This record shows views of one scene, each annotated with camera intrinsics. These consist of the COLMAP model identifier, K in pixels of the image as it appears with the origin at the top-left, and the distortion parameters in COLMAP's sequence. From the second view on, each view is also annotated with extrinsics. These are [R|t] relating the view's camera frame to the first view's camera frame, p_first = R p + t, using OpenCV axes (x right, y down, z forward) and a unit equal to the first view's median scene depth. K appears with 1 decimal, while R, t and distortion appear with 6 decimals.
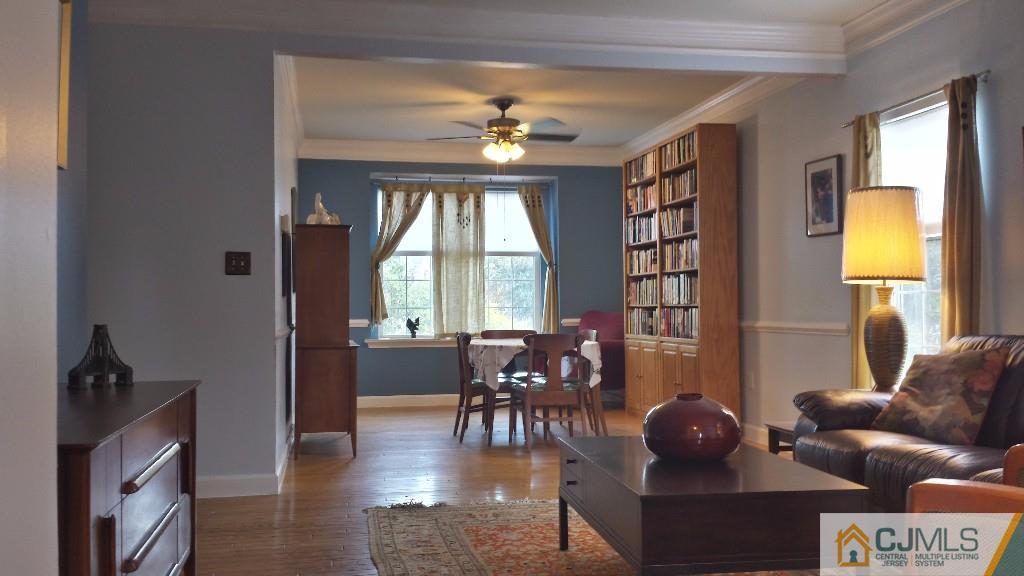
lens RADIAL K [[955.6, 0, 512.0], [0, 955.6, 288.0], [0, 0, 1]] dist [0.112374, -0.309863]
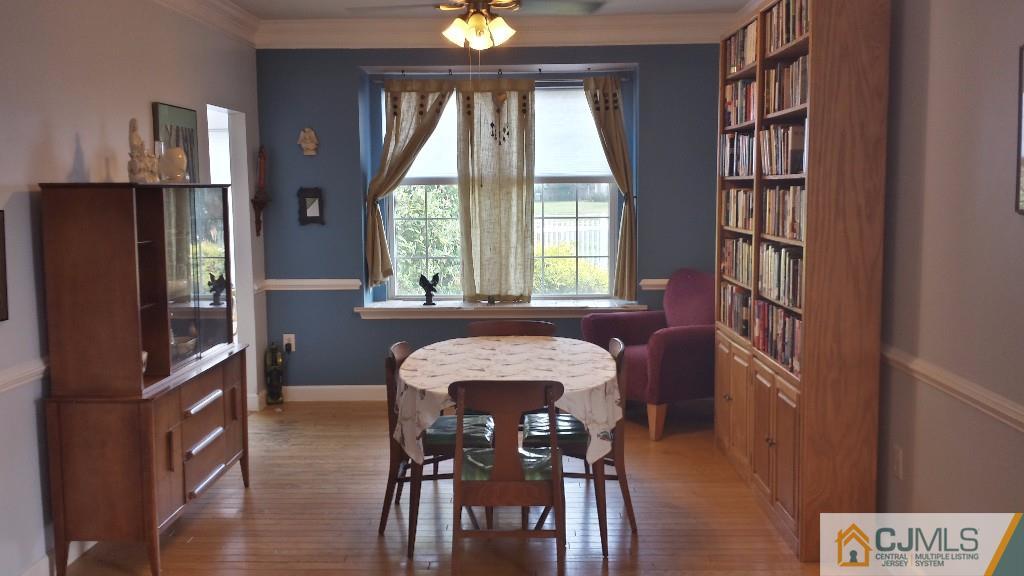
lens RADIAL K [[972.6, 0, 512.0], [0, 972.6, 288.0], [0, 0, 1]] dist [0.117810, -0.004973]
pose [[0.977007, 0.019241, -0.212338, 0.123234], [0.007753, 0.992055, 0.125567, -0.054765], [0.213067, -0.124326, 0.969095, 0.351974]]
